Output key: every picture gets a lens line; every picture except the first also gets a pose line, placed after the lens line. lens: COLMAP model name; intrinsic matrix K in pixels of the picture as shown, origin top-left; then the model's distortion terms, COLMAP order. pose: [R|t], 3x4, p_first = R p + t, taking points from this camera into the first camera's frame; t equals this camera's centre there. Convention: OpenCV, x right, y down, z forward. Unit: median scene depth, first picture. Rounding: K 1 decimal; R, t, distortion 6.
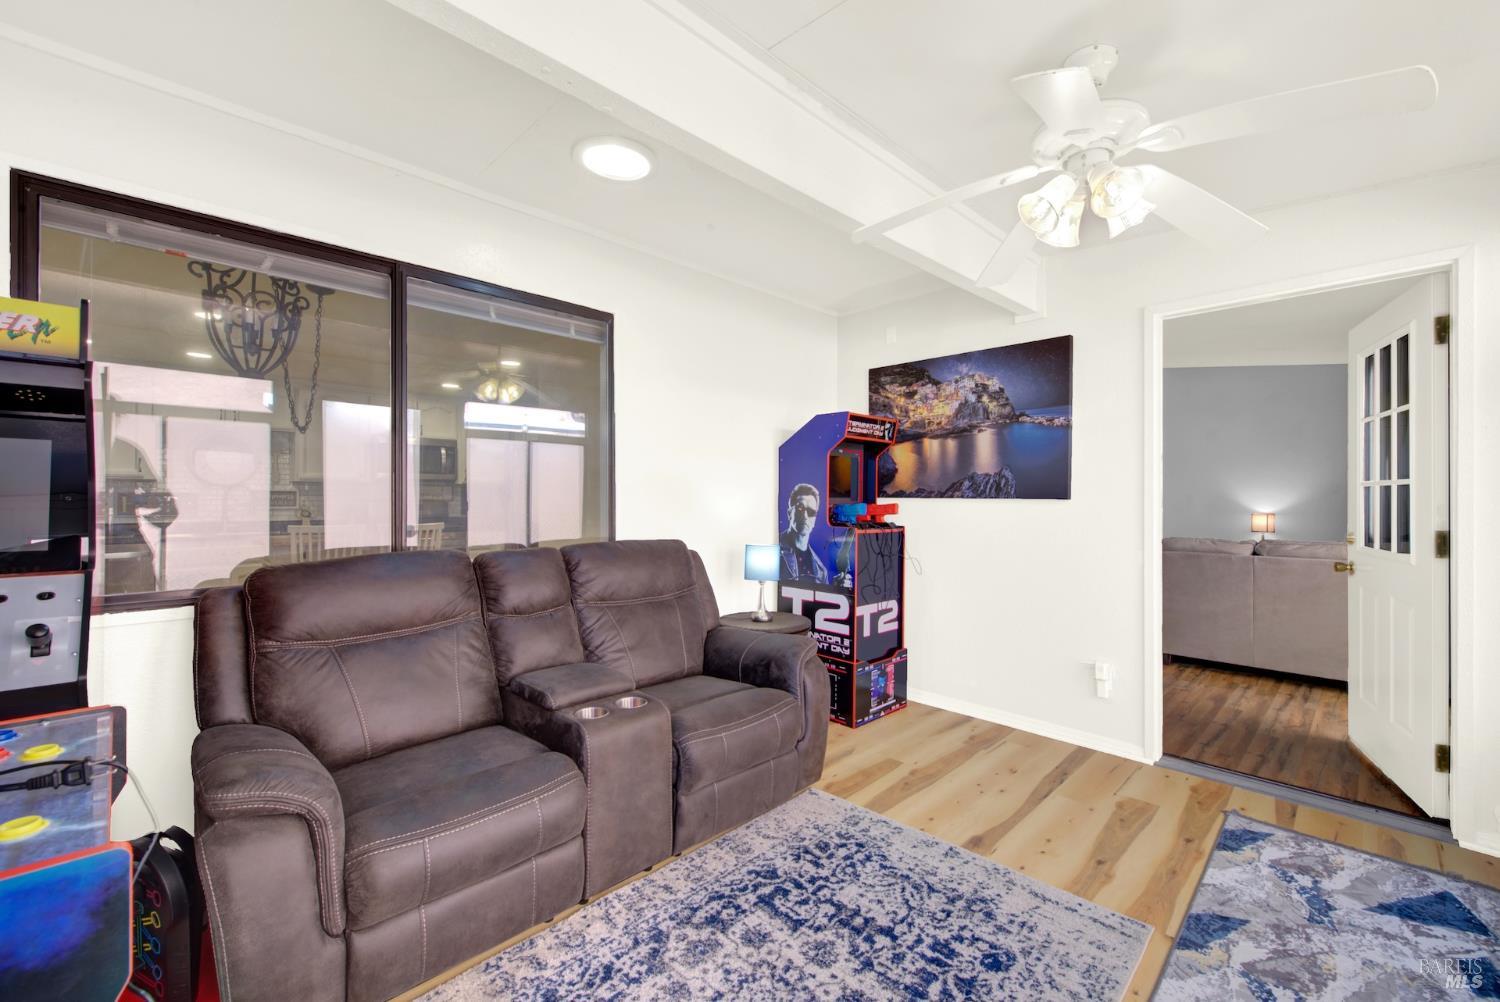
lens RADIAL K [[600.2, 0, 758.3], [0, 600.2, 491.8], [0, 0, 1]] dist [0.003756, -0.002859]
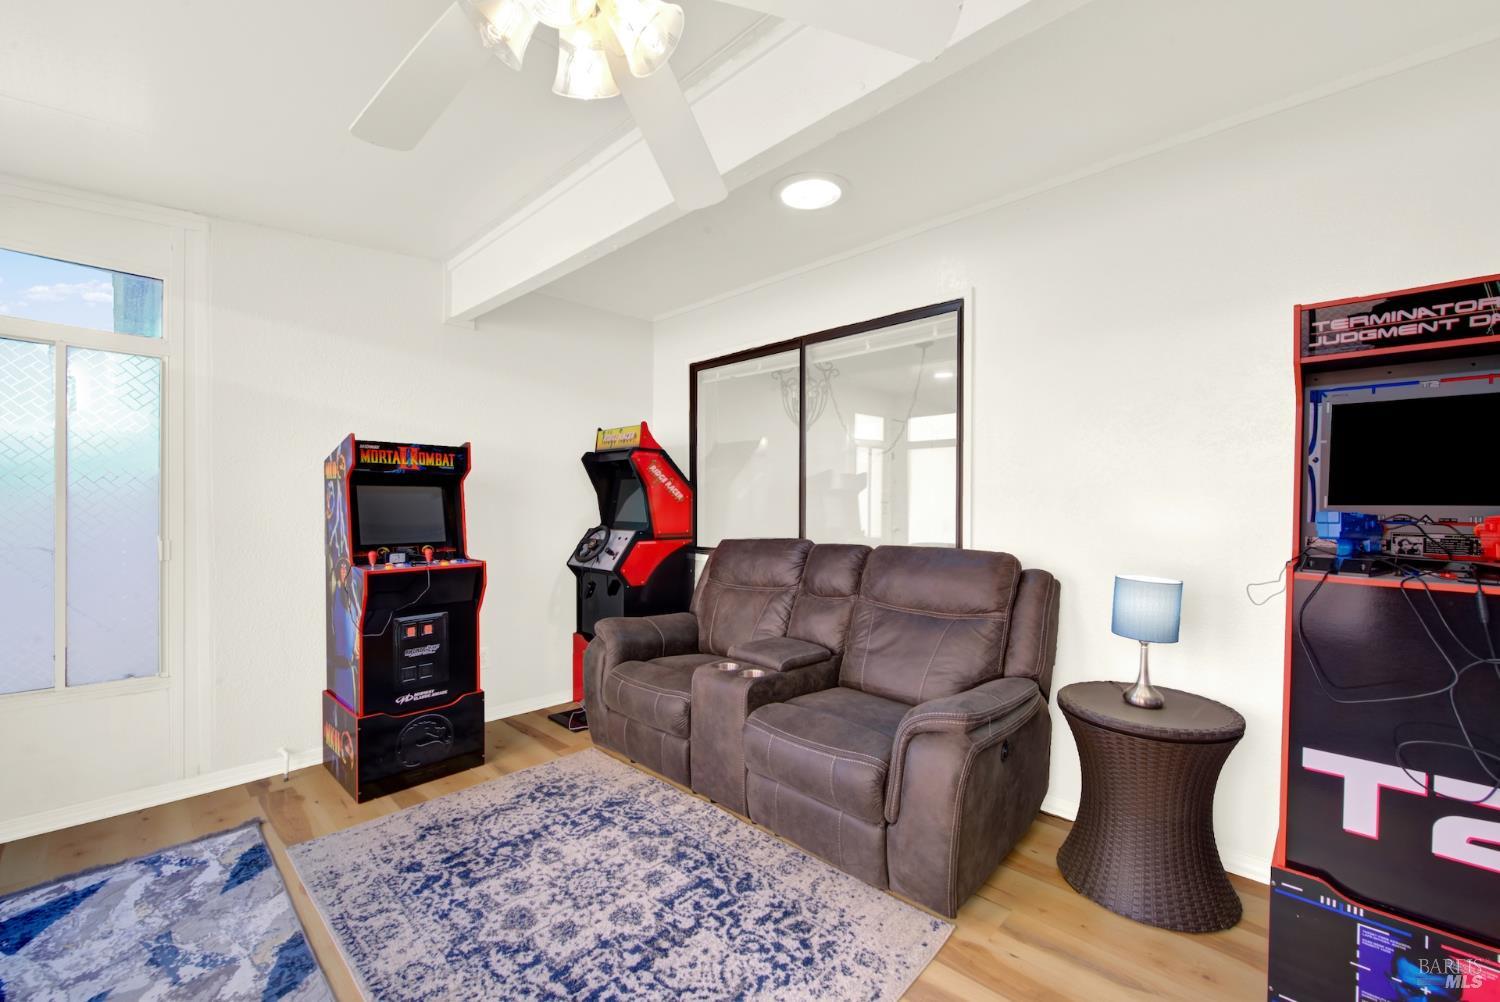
lens RADIAL K [[600.2, 0, 757.6], [0, 600.2, 512.4], [0, 0, 1]] dist [0.003756, -0.002859]
pose [[0.043573, 0.014639, -0.998943, 1.136814], [0.010717, 0.999828, 0.015119, 0.016044], [0.998993, -0.011364, 0.043409, 1.134852]]
